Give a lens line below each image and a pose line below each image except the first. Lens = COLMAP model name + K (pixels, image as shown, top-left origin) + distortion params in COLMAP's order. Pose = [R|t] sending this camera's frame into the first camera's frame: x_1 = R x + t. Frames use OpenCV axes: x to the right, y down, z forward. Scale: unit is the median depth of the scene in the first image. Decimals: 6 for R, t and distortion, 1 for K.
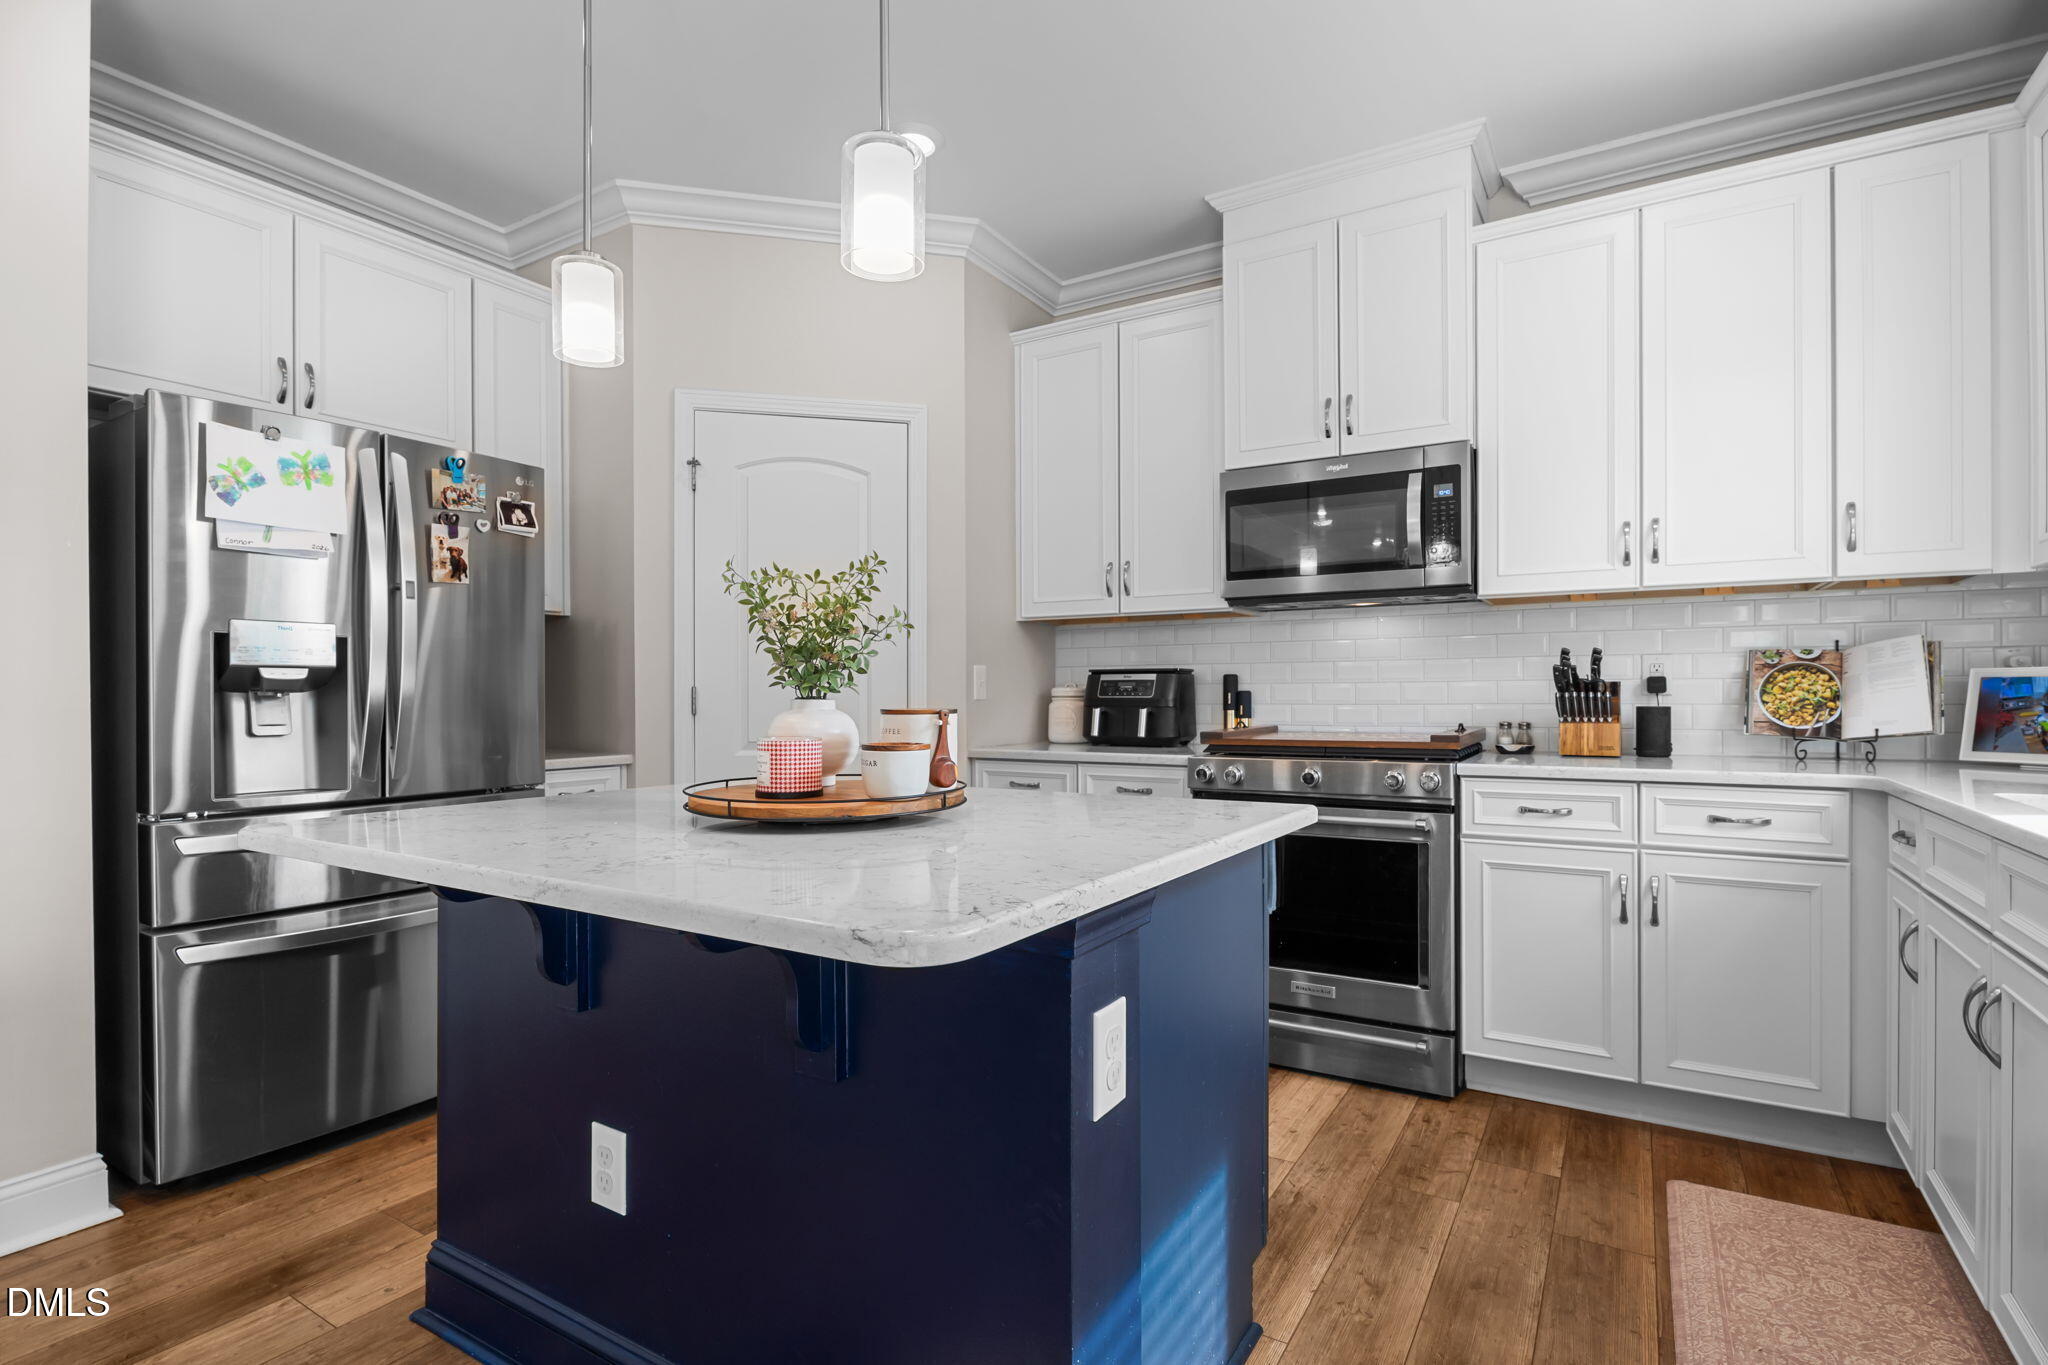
lens RADIAL K [[973.4, 0, 1025.1], [0, 973.4, 699.1], [0, 0, 1]] dist [-0.002656, -0.001813]
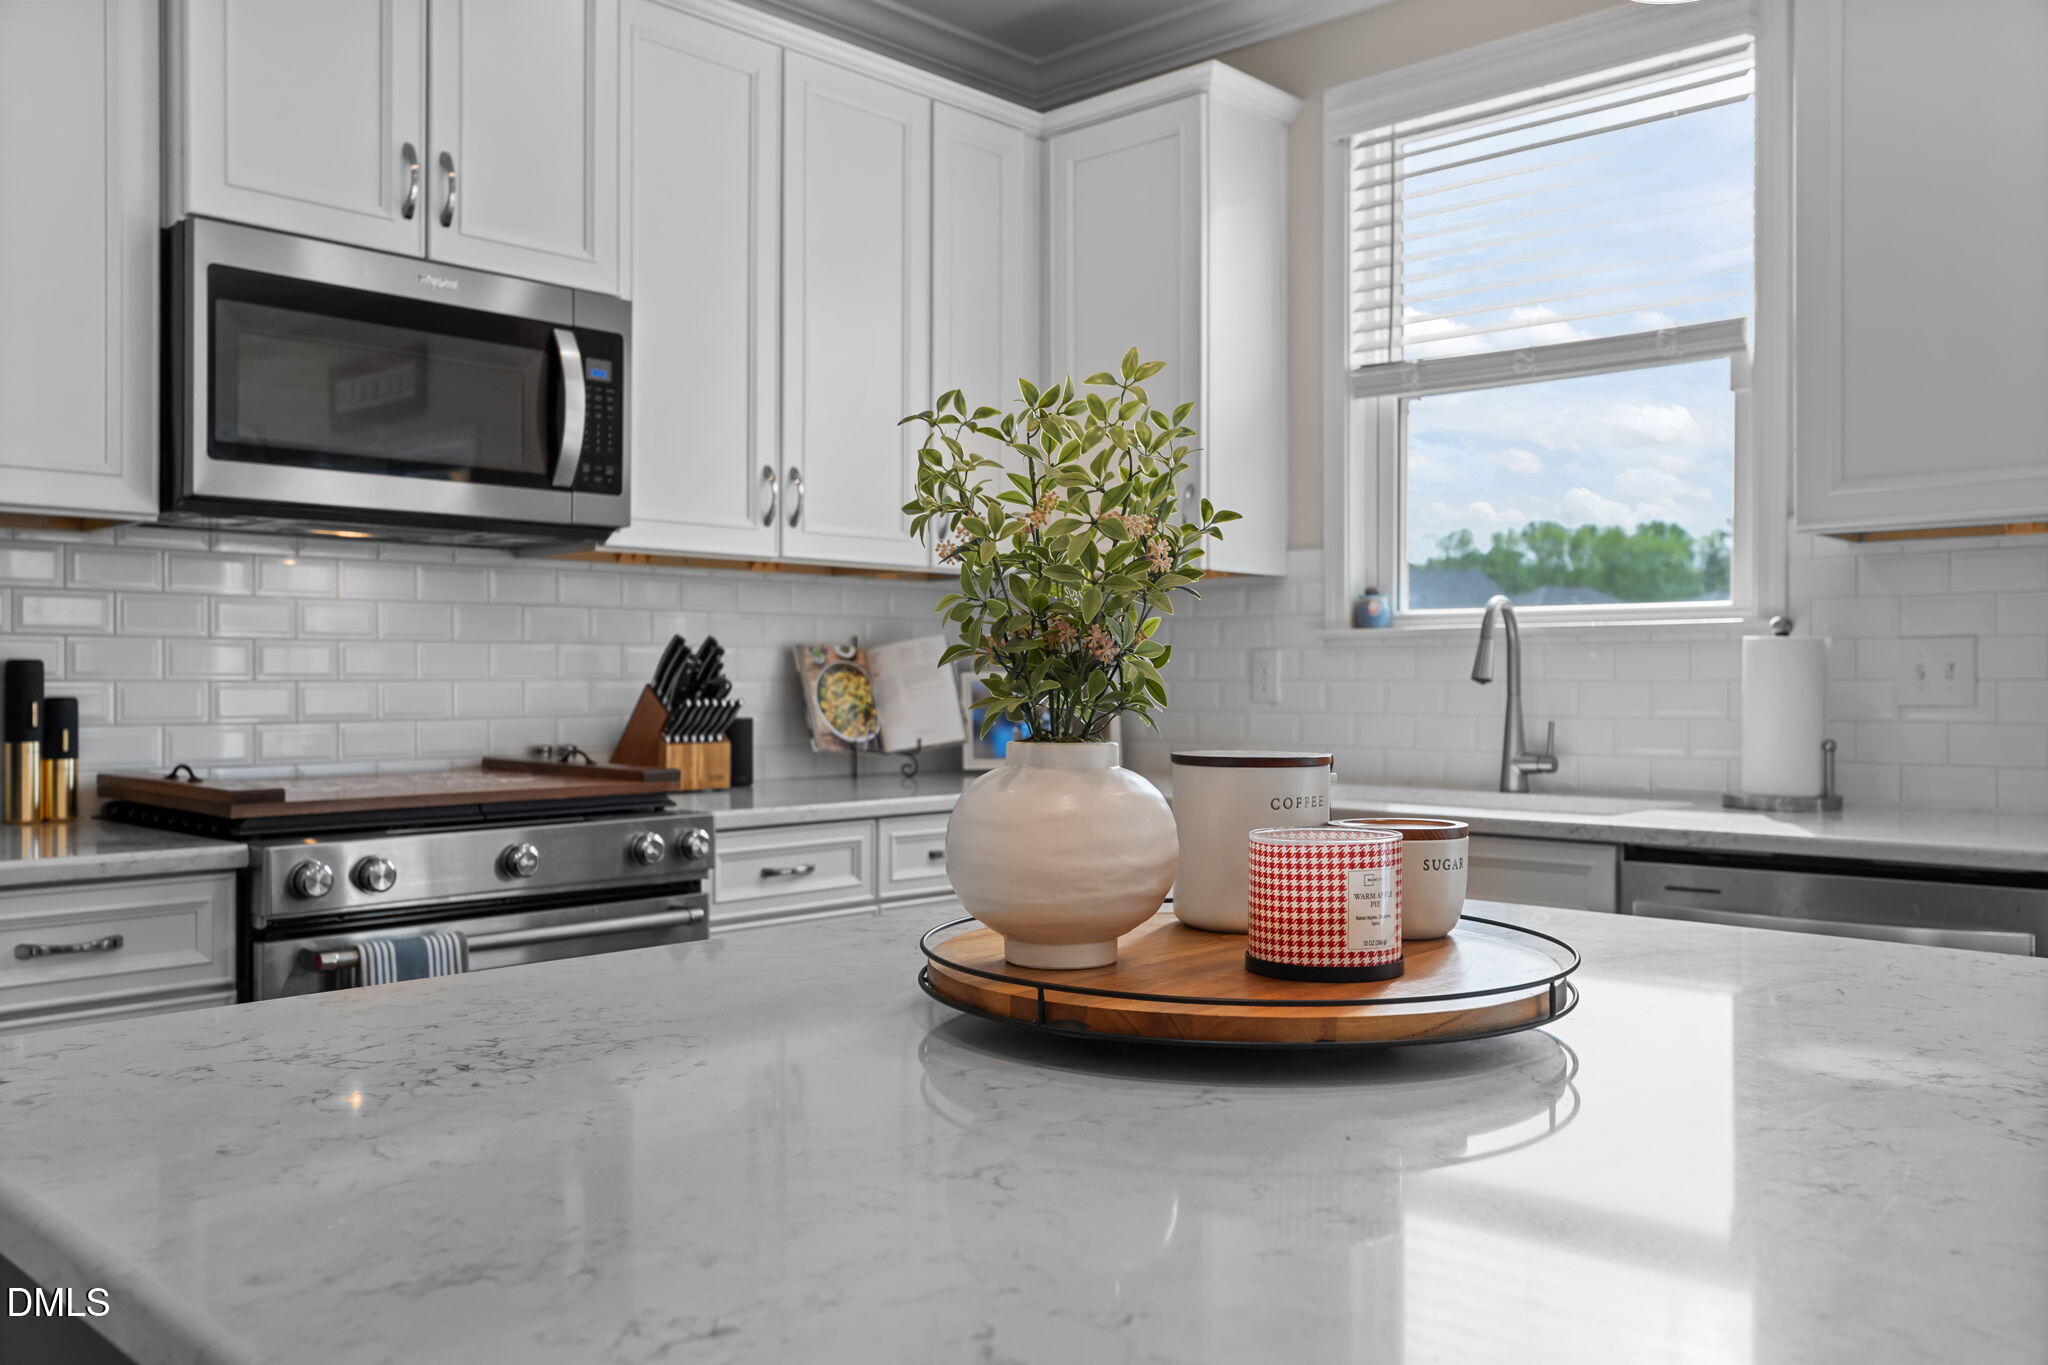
lens RADIAL K [[1622.9, 0, 1018.8], [0, 1622.9, 690.0], [0, 0, 1]] dist [-0.026442, 0.040099]
pose [[0.218241, -0.002464, 0.975892, -0.505535], [0.002569, 0.999995, 0.001950, -0.015329], [-0.975892, 0.002082, 0.218246, 0.522285]]
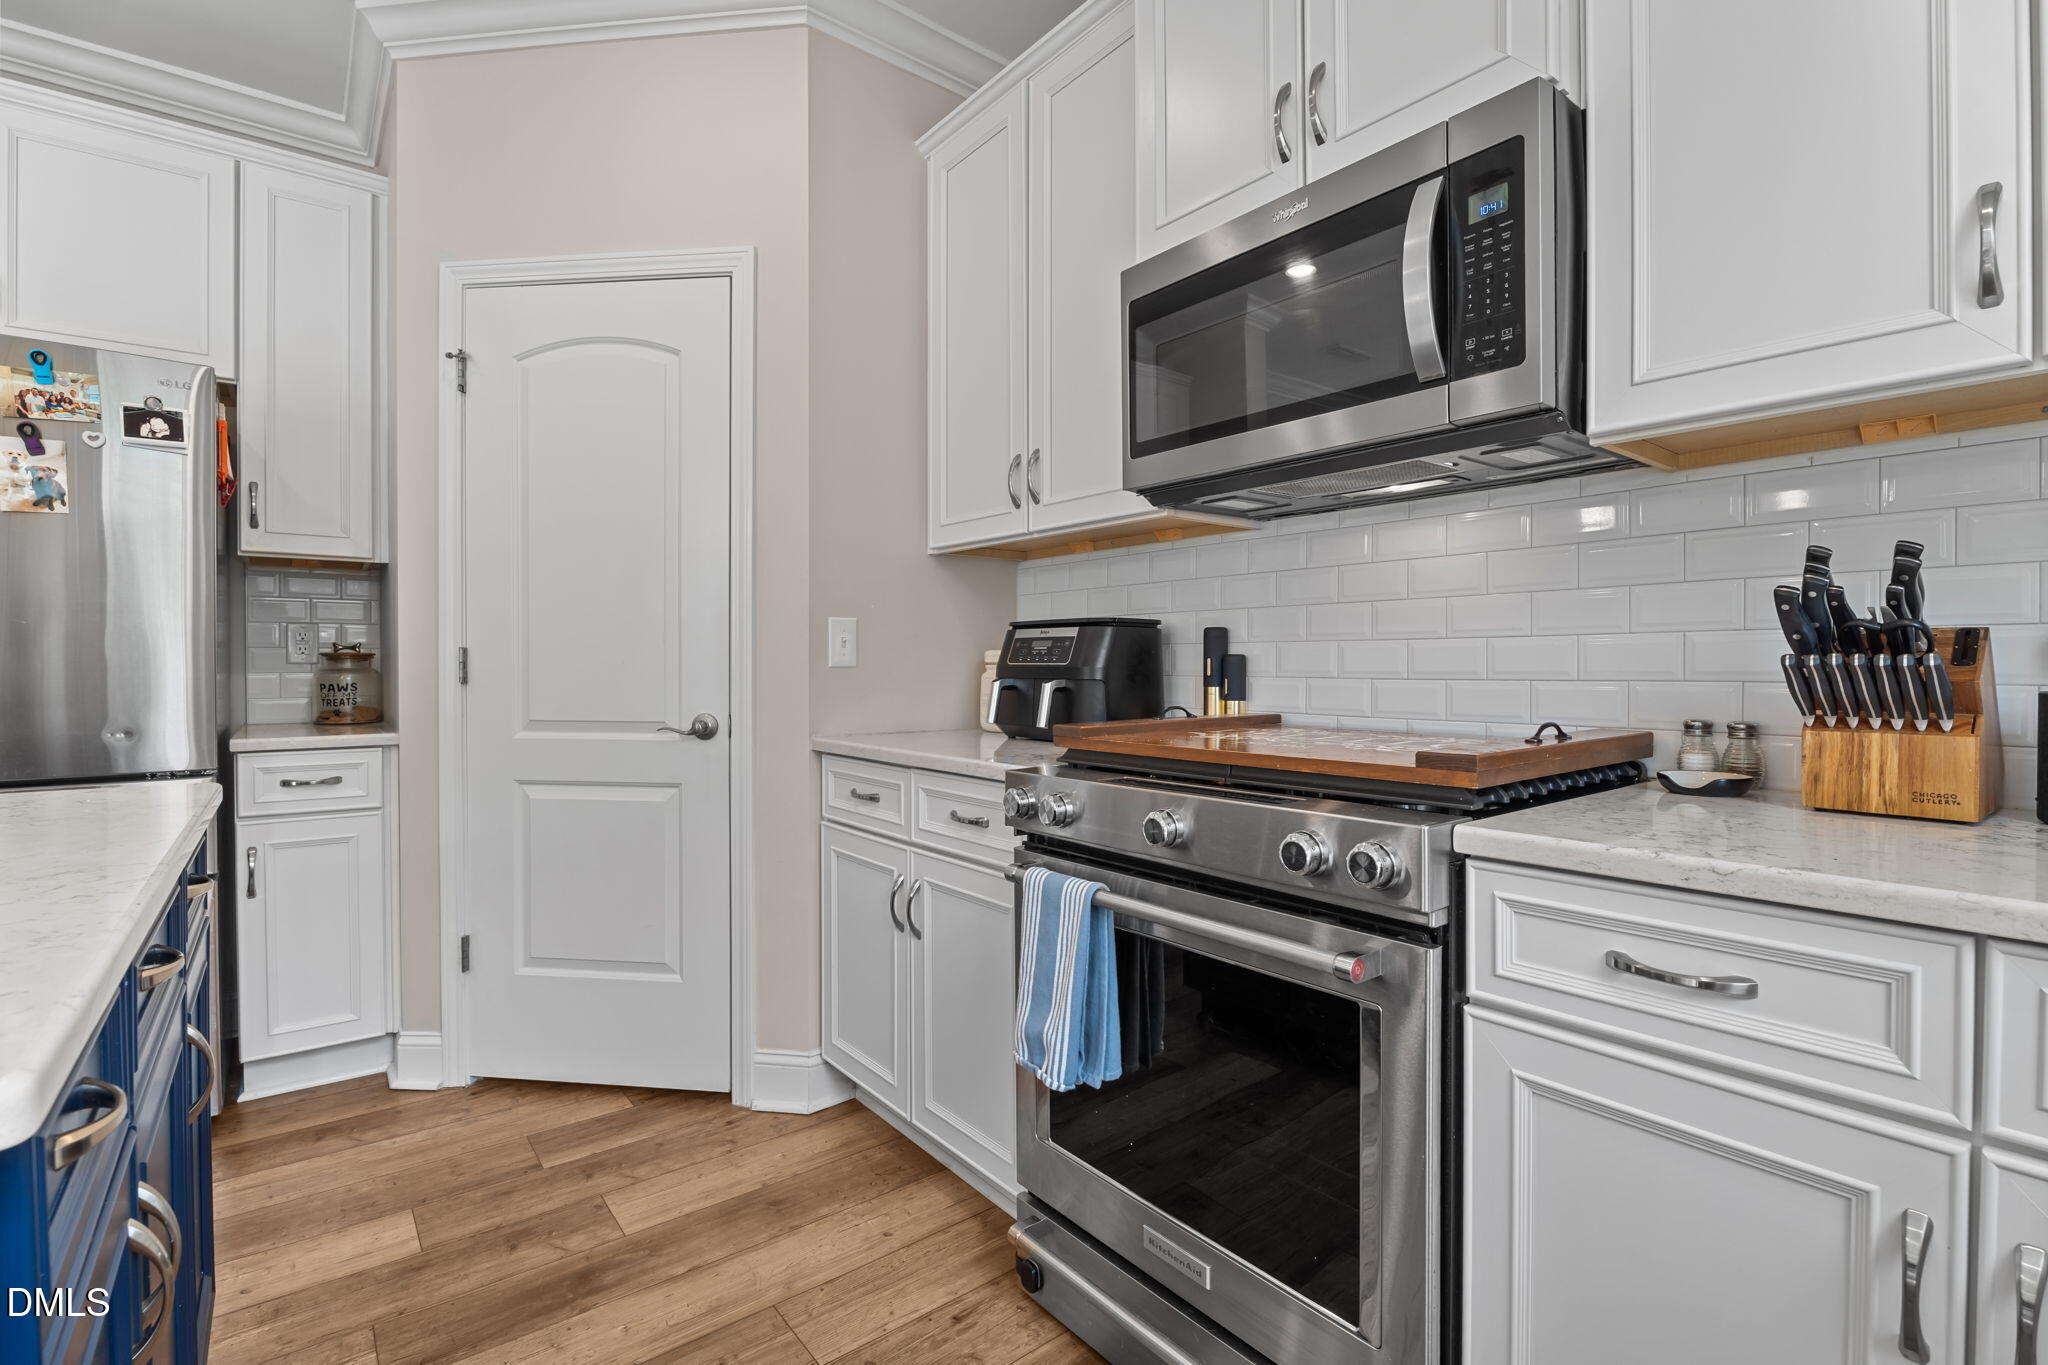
lens RADIAL K [[926.2, 0, 1028.6], [0, 926.2, 676.1], [0, 0, 1]] dist [-0.004241, -0.000324]
pose [[0.941610, 0.008401, -0.336602, 0.376811], [-0.005521, 0.999940, 0.009511, 0.000080], [0.336661, -0.007097, 0.941599, 0.526820]]
